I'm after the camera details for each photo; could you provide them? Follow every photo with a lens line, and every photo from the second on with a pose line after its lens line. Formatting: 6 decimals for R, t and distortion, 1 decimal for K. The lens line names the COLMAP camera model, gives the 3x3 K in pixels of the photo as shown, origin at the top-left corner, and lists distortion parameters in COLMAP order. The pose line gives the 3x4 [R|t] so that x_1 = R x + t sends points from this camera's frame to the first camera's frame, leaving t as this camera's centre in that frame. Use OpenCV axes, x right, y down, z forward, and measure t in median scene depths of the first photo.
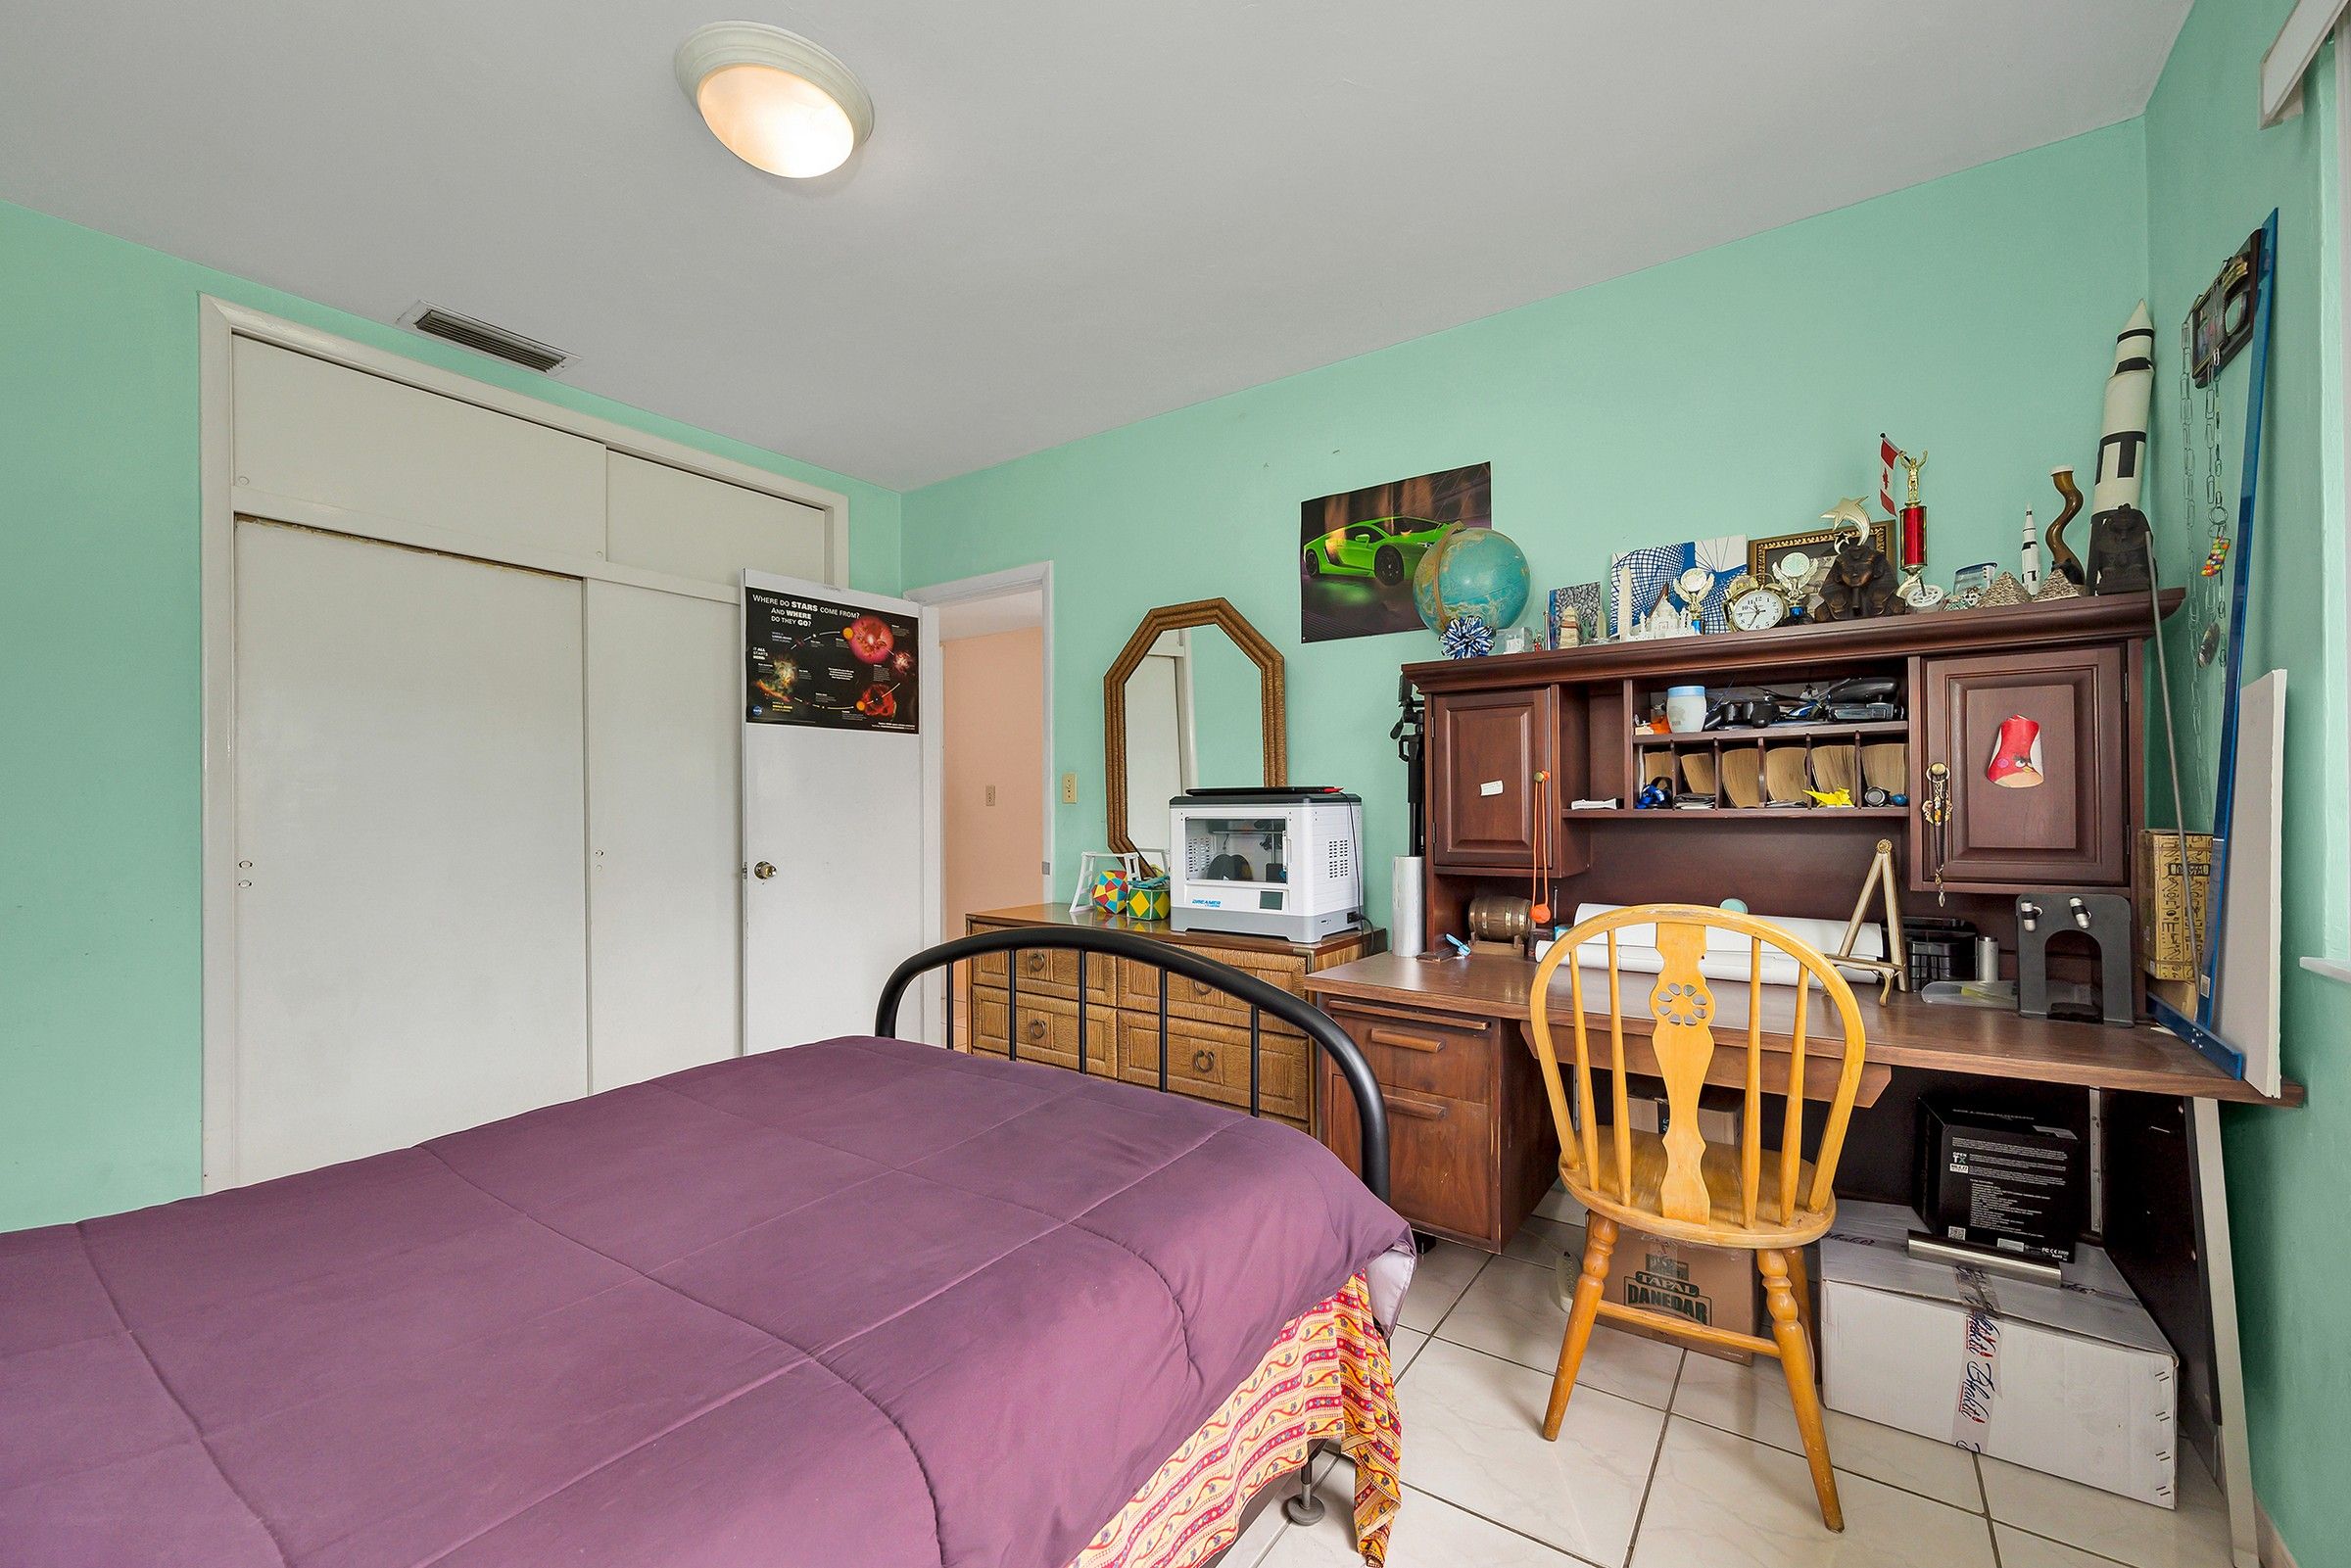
lens RADIAL K [[927.8, 0, 1180.8], [0, 927.8, 791.2], [0, 0, 1]] dist [-0.017379, 0.001870]
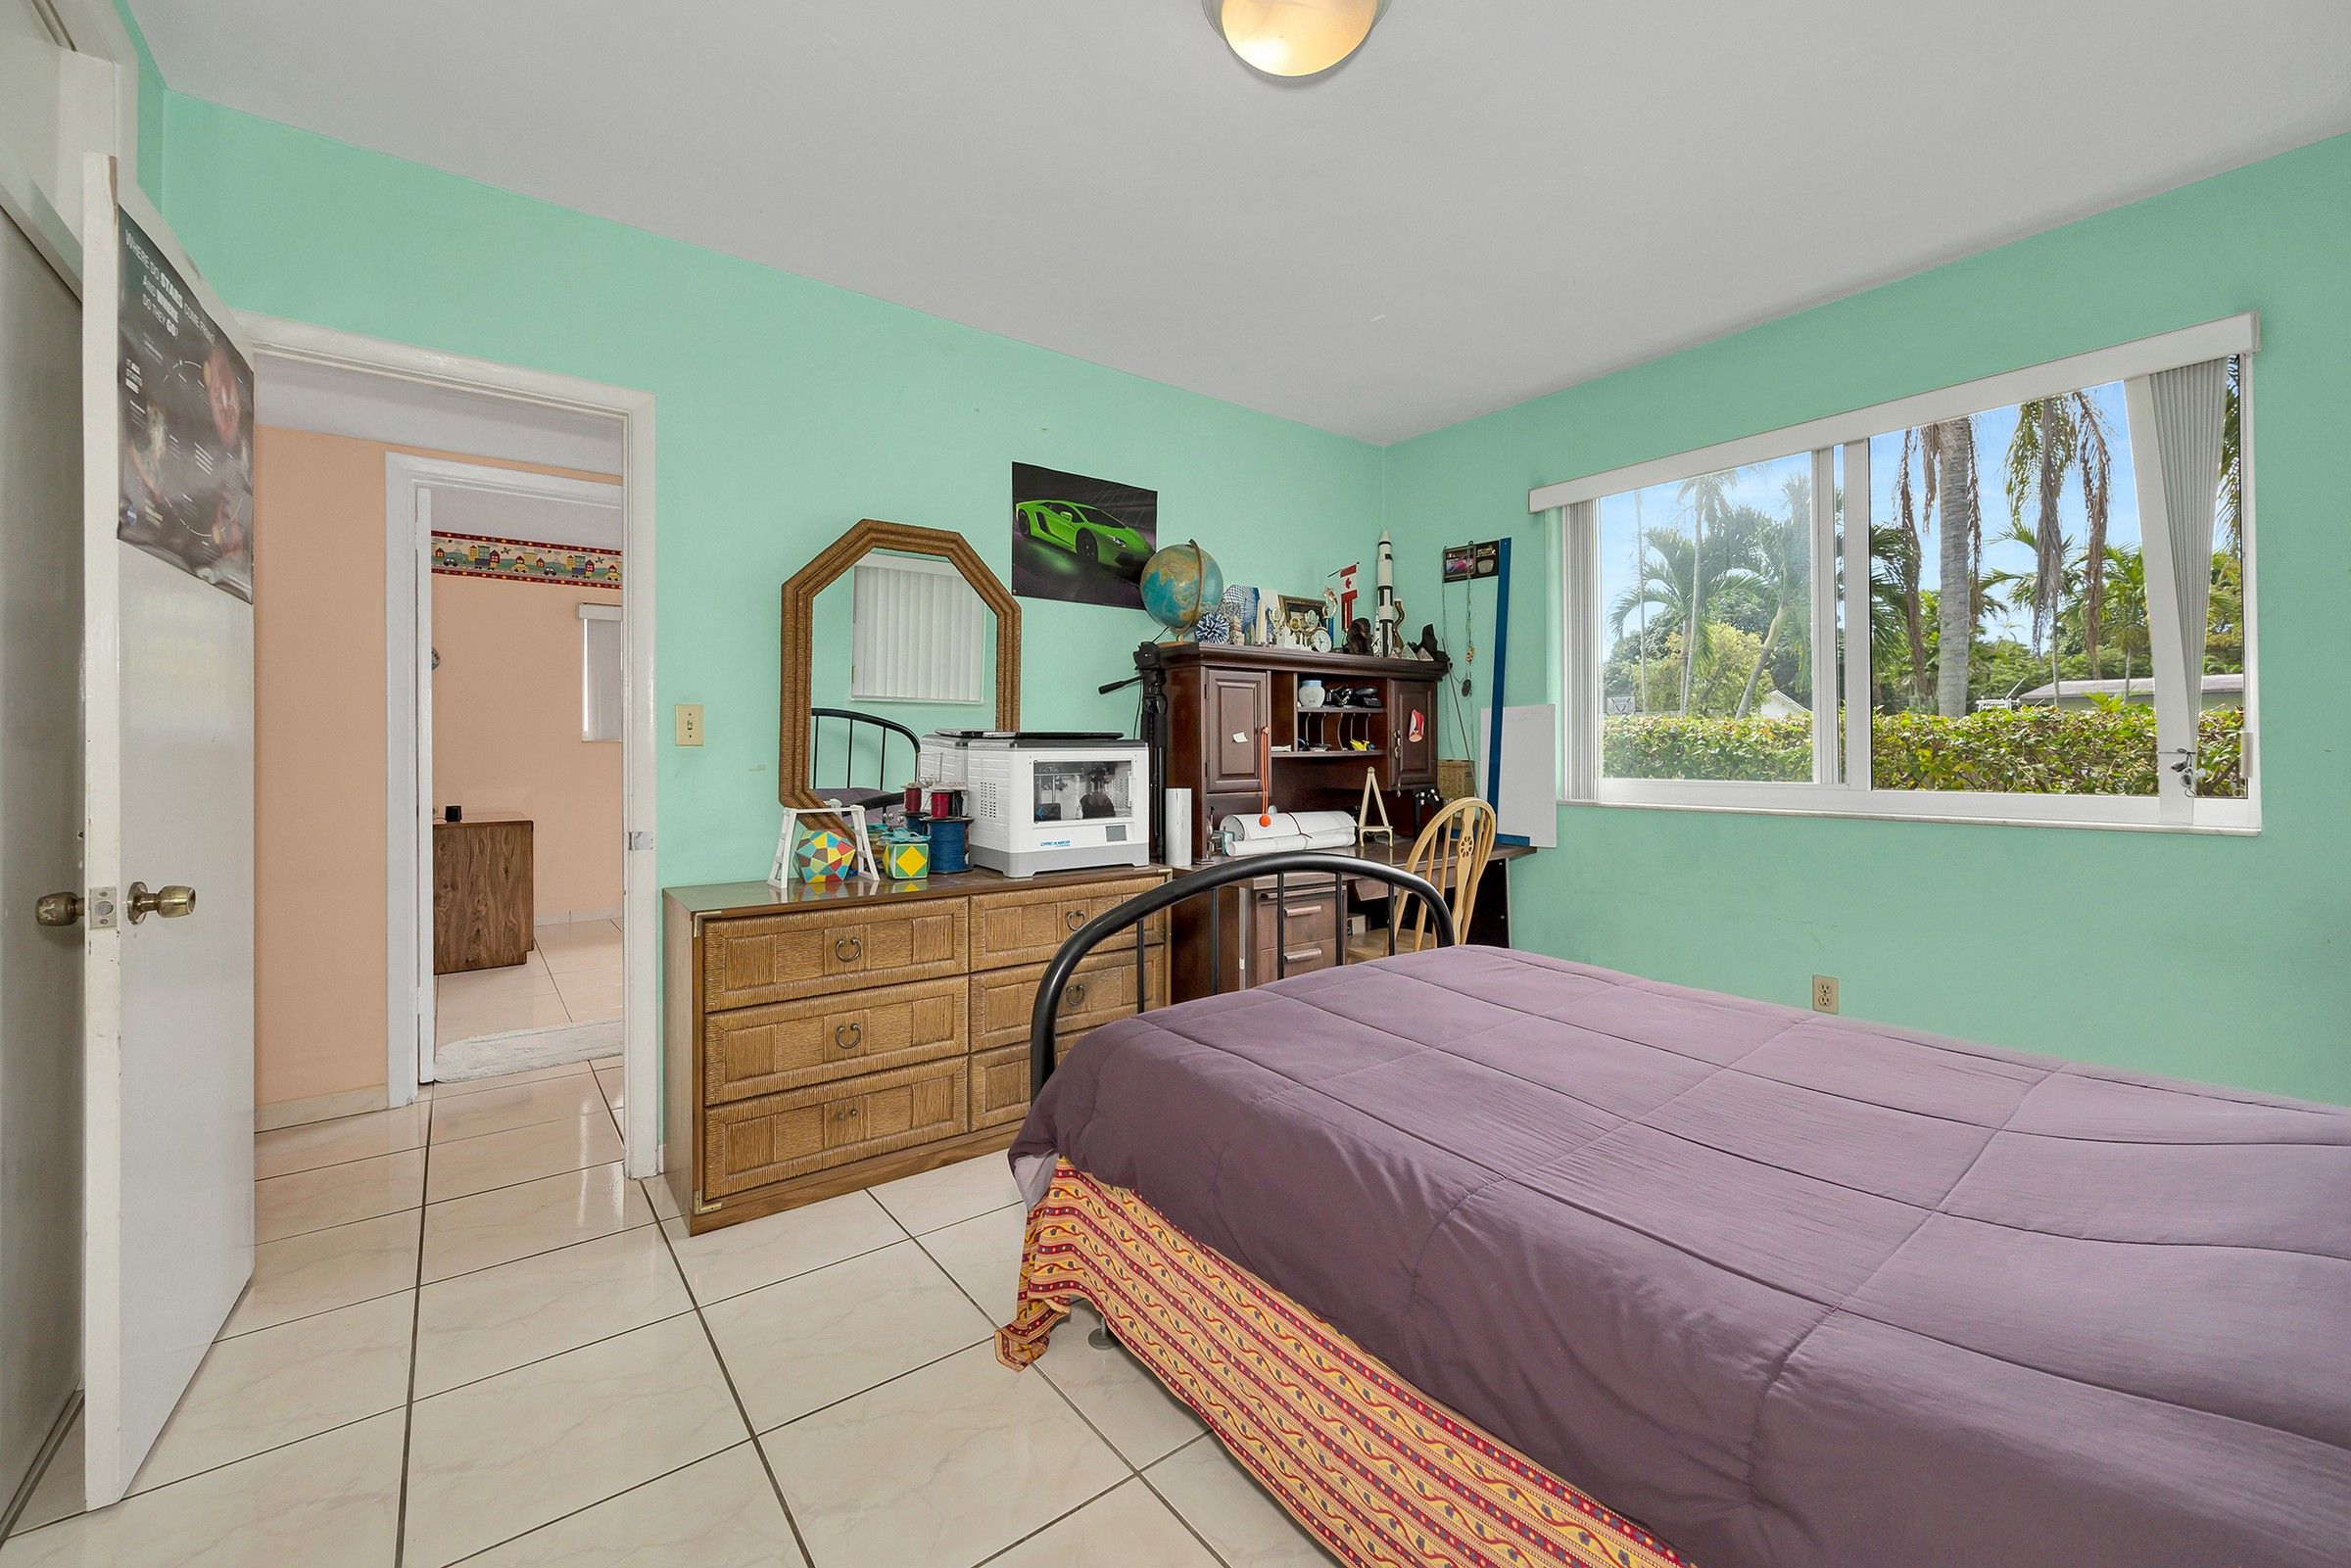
lens RADIAL K [[927.8, 0, 1177.0], [0, 927.8, 739.8], [0, 0, 1]] dist [-0.017379, 0.001870]
pose [[0.301632, 0.015639, 0.953296, -0.850102], [-0.010976, 0.999856, -0.012930, 0.016242], [-0.953361, -0.006564, 0.301760, 0.527623]]
